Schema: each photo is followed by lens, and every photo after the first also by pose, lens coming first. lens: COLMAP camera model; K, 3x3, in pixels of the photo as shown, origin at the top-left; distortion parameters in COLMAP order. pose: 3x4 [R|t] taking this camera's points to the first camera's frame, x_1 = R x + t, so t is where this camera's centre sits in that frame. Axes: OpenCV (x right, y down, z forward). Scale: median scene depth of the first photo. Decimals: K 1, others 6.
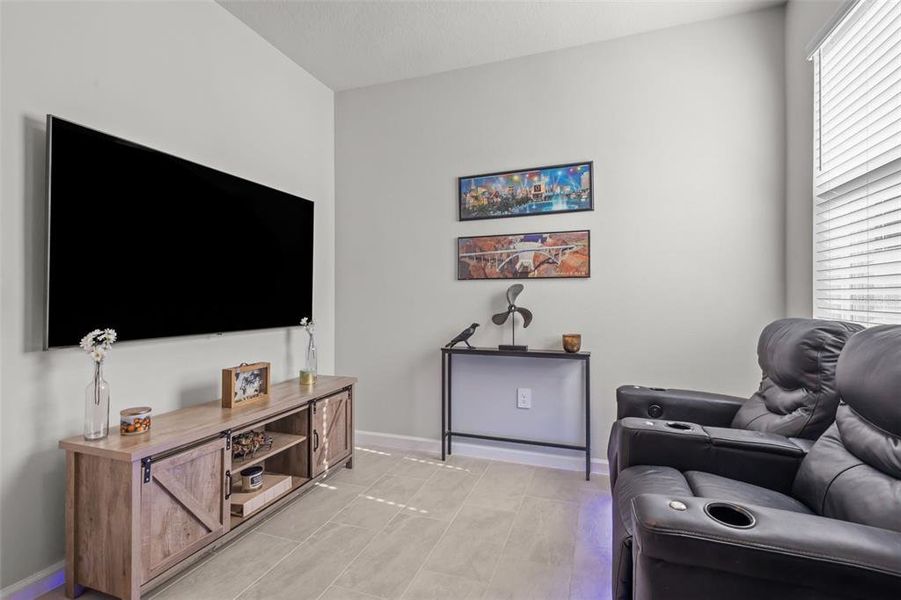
lens RADIAL K [[418.1, 0, 444.0], [0, 418.1, 297.0], [0, 0, 1]] dist [0.002618, -0.000079]
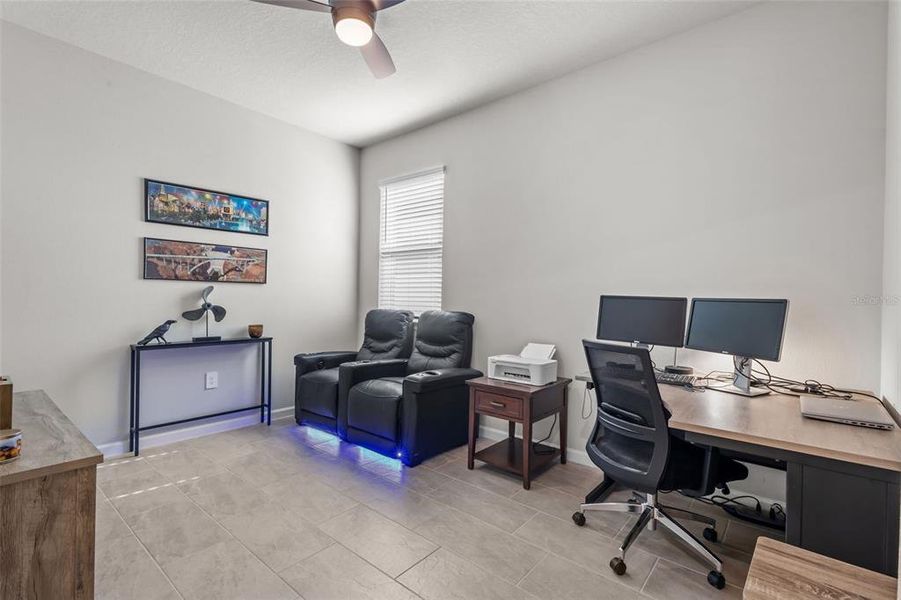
lens RADIAL K [[418.1, 0, 444.0], [0, 418.1, 297.0], [0, 0, 1]] dist [0.002618, -0.000079]
pose [[0.359129, 0.010041, 0.933234, -0.706711], [-0.020990, 0.999776, -0.002679, -0.009836], [-0.933052, -0.018627, 0.359259, -0.059118]]
